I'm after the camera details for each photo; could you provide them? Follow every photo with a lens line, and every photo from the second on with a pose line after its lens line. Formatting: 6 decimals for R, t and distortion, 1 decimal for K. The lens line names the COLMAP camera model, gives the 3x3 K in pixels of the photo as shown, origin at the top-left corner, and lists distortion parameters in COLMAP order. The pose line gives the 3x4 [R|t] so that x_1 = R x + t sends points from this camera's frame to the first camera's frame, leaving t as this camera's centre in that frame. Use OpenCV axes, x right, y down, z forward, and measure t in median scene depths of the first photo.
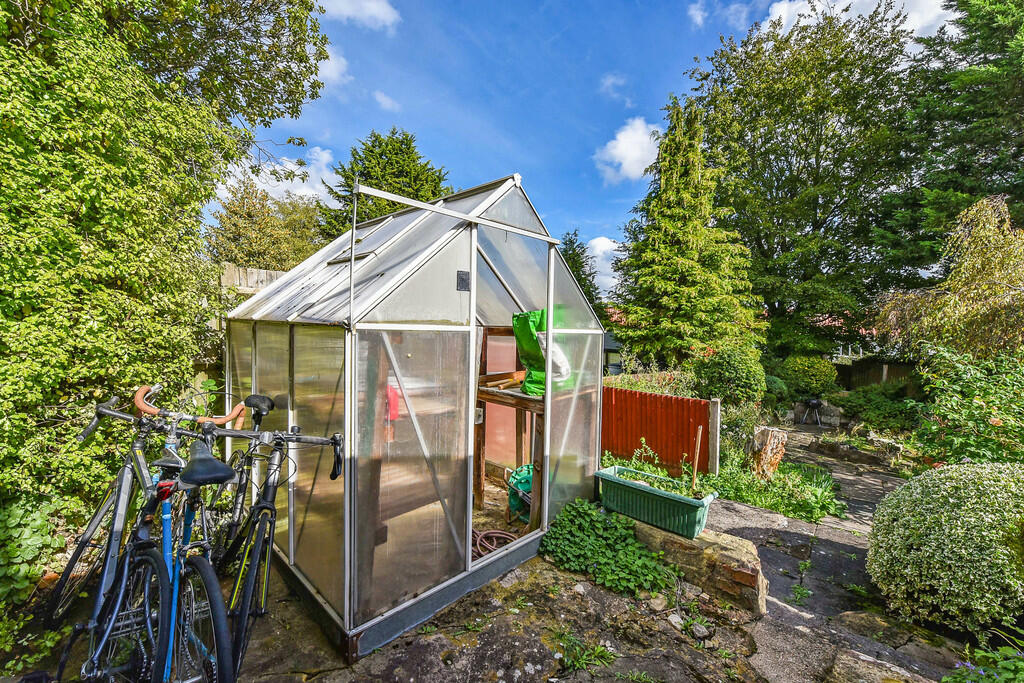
lens RADIAL K [[420.3, 0, 512.0], [0, 420.3, 341.5], [0, 0, 1]] dist [-0.002592, -0.000322]
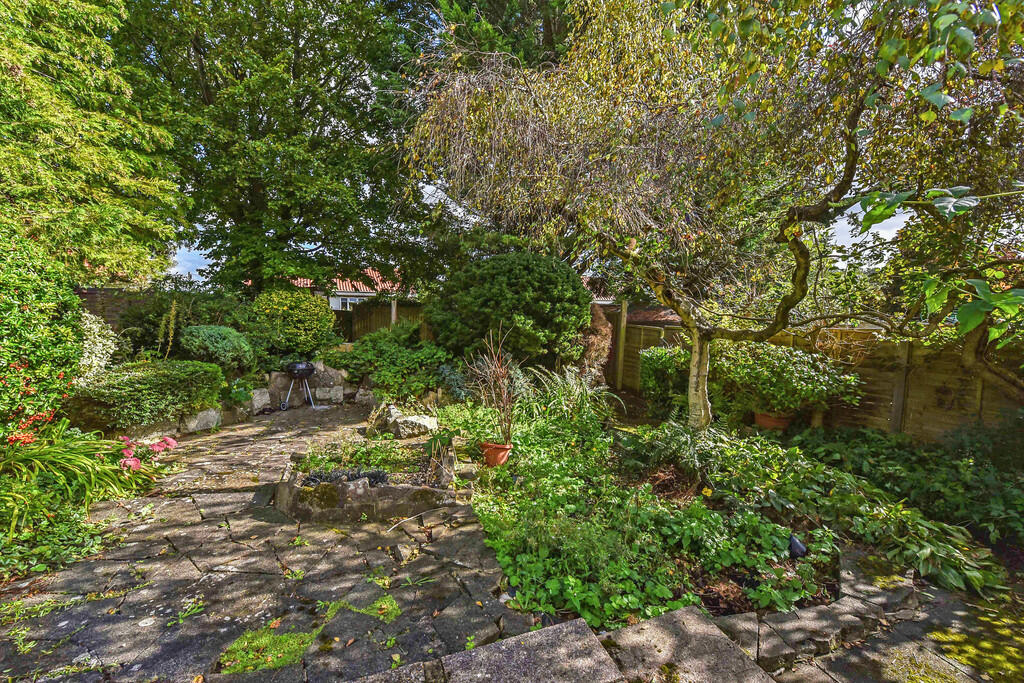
lens RADIAL K [[420.3, 0, 512.0], [0, 420.3, 341.5], [0, 0, 1]] dist [-0.002592, -0.000322]
pose [[0.497539, -0.084226, 0.863343, 0.381495], [0.027915, 0.996314, 0.081112, 0.073512], [-0.866992, -0.016256, 0.498056, 0.483299]]
